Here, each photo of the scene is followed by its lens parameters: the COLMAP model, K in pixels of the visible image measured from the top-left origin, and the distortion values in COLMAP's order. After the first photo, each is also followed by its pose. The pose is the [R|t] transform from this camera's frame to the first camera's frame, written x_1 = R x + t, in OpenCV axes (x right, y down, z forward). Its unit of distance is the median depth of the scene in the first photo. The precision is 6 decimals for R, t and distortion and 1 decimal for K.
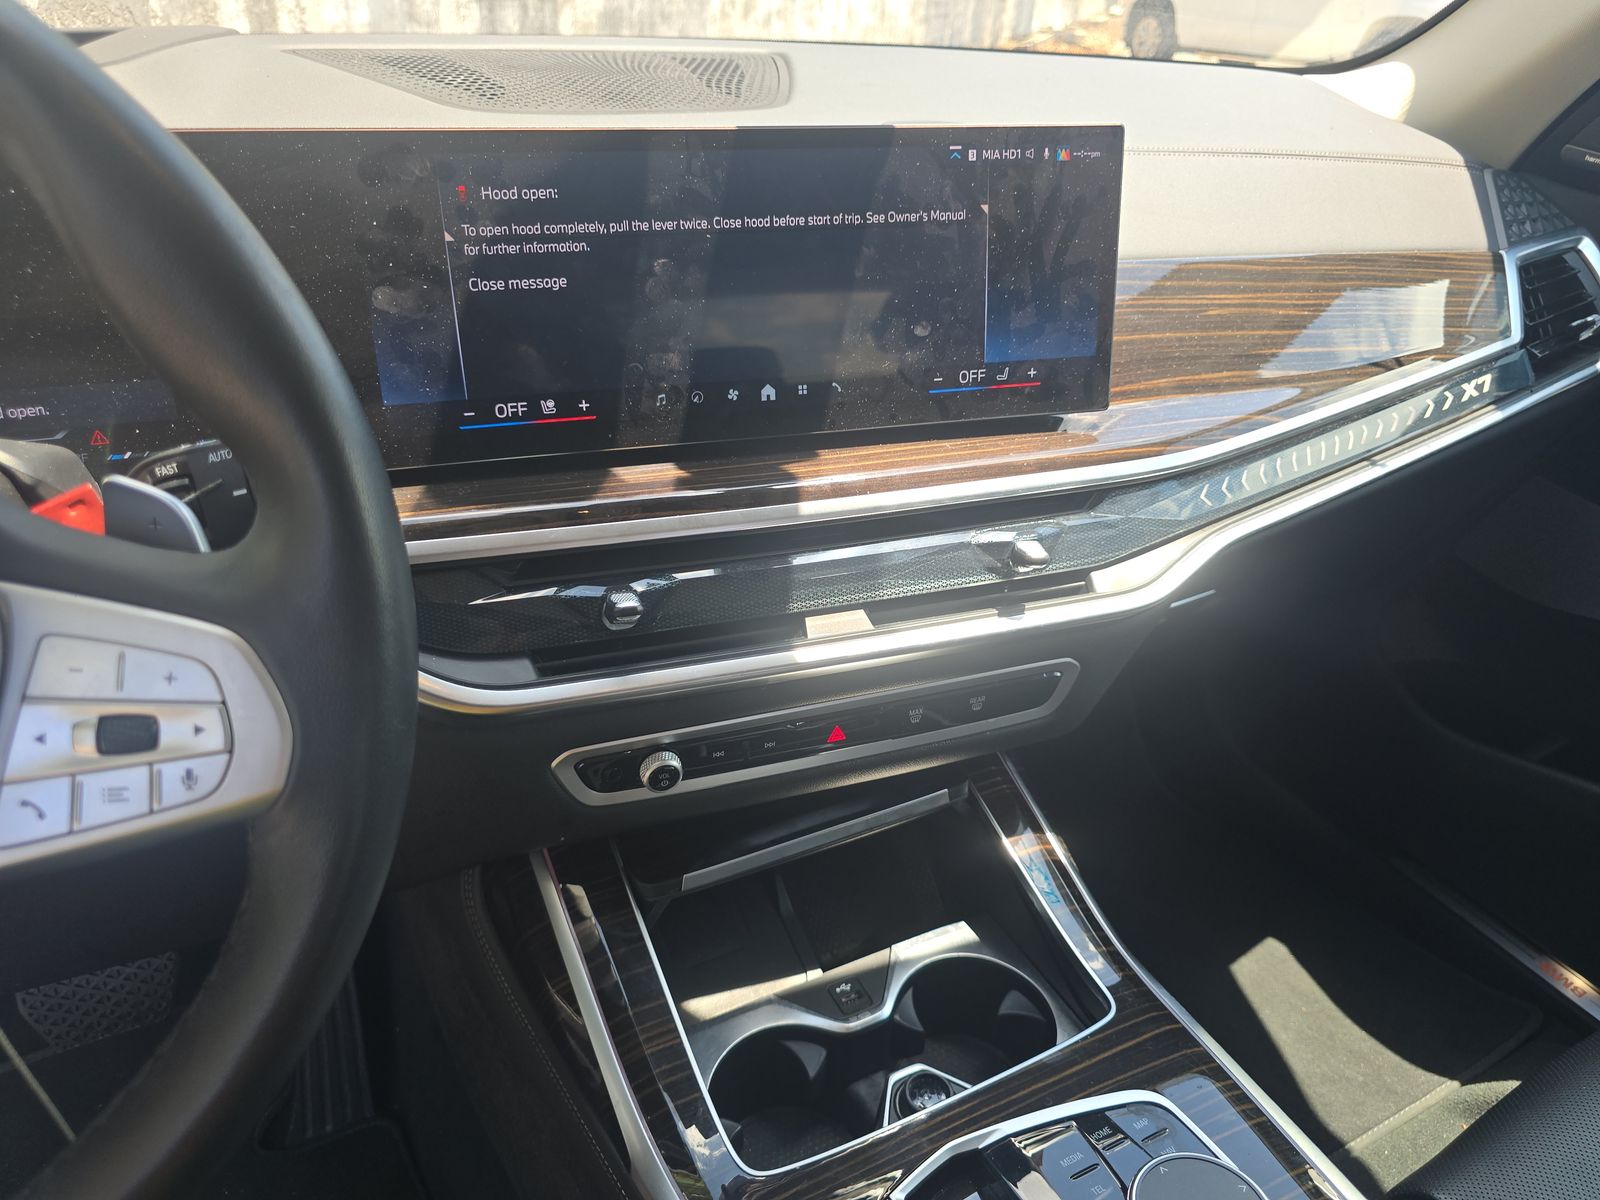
lens RADIAL K [[1082.5, 0, 800.0], [0, 1082.5, 600.0], [0, 0, 1]] dist [0.042244, -0.047651]
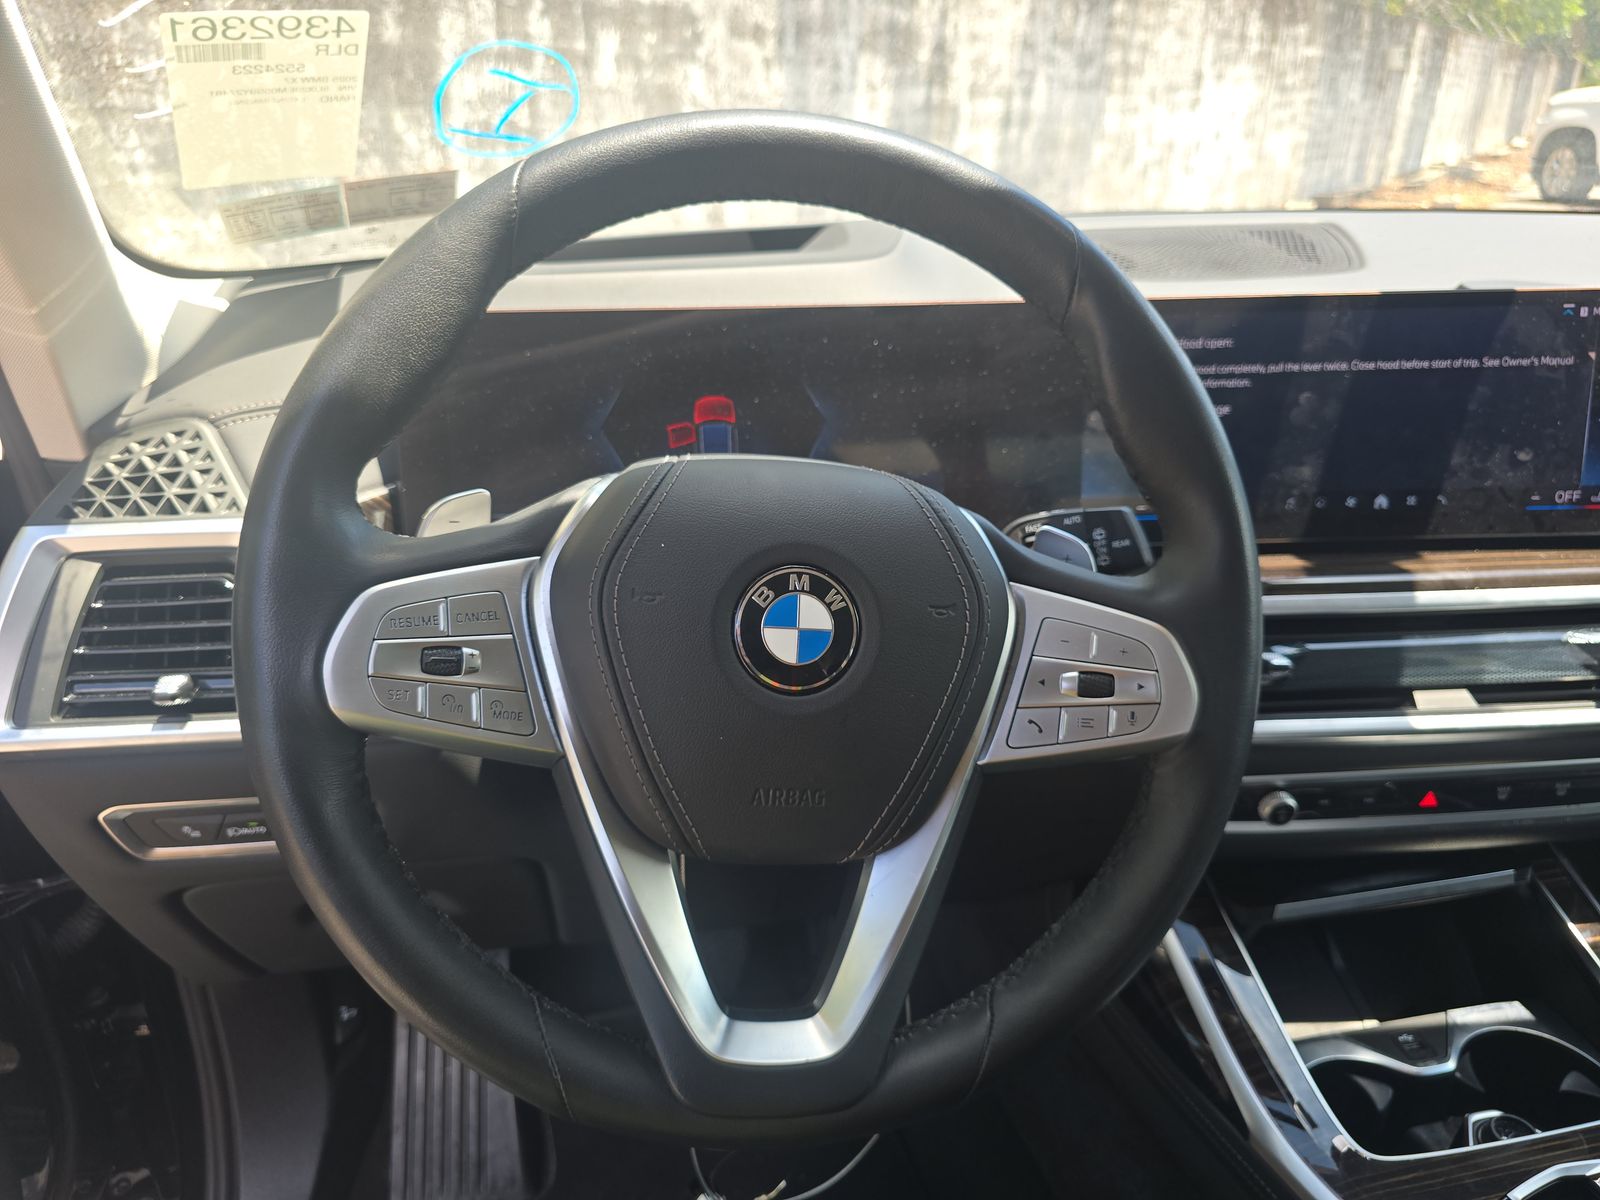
lens RADIAL K [[1095.8, 0, 800.0], [0, 1095.8, 600.0], [0, 0, 1]] dist [-0.012046, -0.004136]
pose [[0.954918, 0.065980, -0.289445, -0.282484], [-0.099209, 0.989860, -0.101662, 0.100093], [0.279802, 0.125795, 0.951781, -0.306068]]
